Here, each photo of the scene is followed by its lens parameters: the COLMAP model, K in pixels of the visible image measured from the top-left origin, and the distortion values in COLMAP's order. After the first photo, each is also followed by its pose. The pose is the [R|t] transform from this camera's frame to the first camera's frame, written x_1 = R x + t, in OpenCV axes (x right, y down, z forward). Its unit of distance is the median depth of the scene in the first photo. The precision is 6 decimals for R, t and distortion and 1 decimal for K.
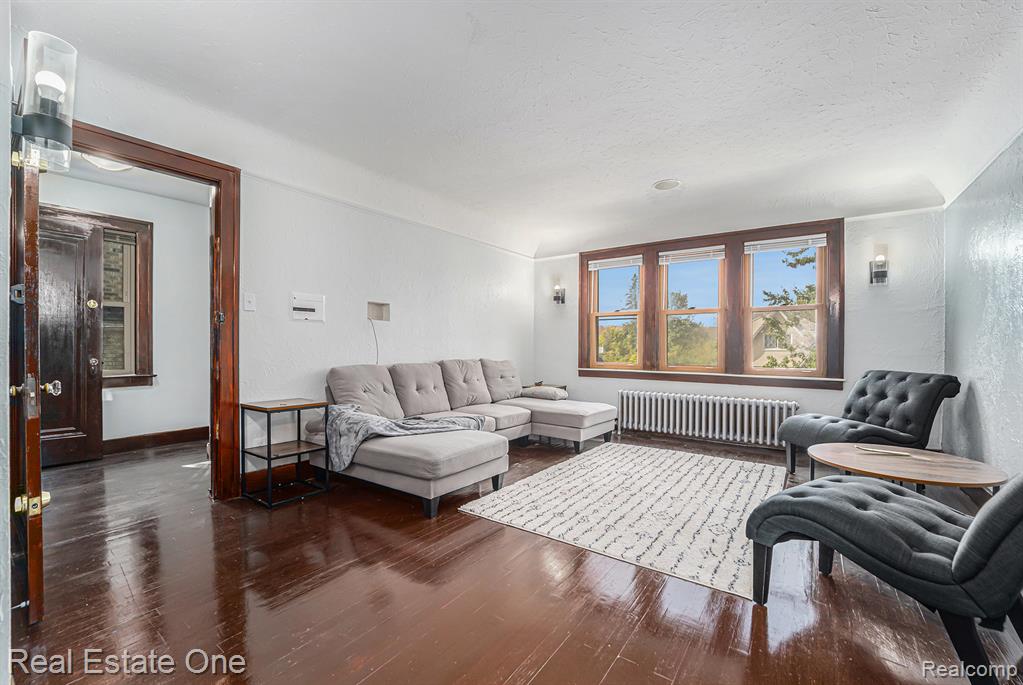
lens RADIAL K [[423.7, 0, 509.4], [0, 423.7, 347.2], [0, 0, 1]] dist [-0.016845, -0.000154]
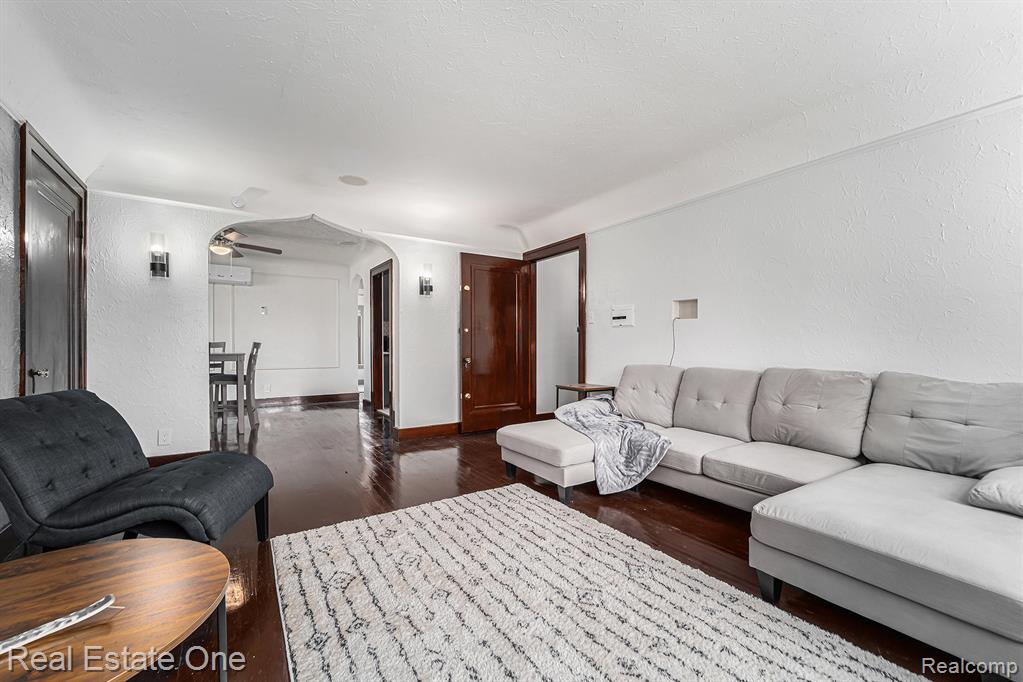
lens RADIAL K [[423.7, 0, 509.4], [0, 423.7, 345.7], [0, 0, 1]] dist [-0.016845, -0.000154]
pose [[-0.360228, -0.004735, -0.932852, 0.858753], [-0.001113, 0.999989, -0.004646, 0.001034], [0.932864, -0.000635, -0.360229, 1.210613]]
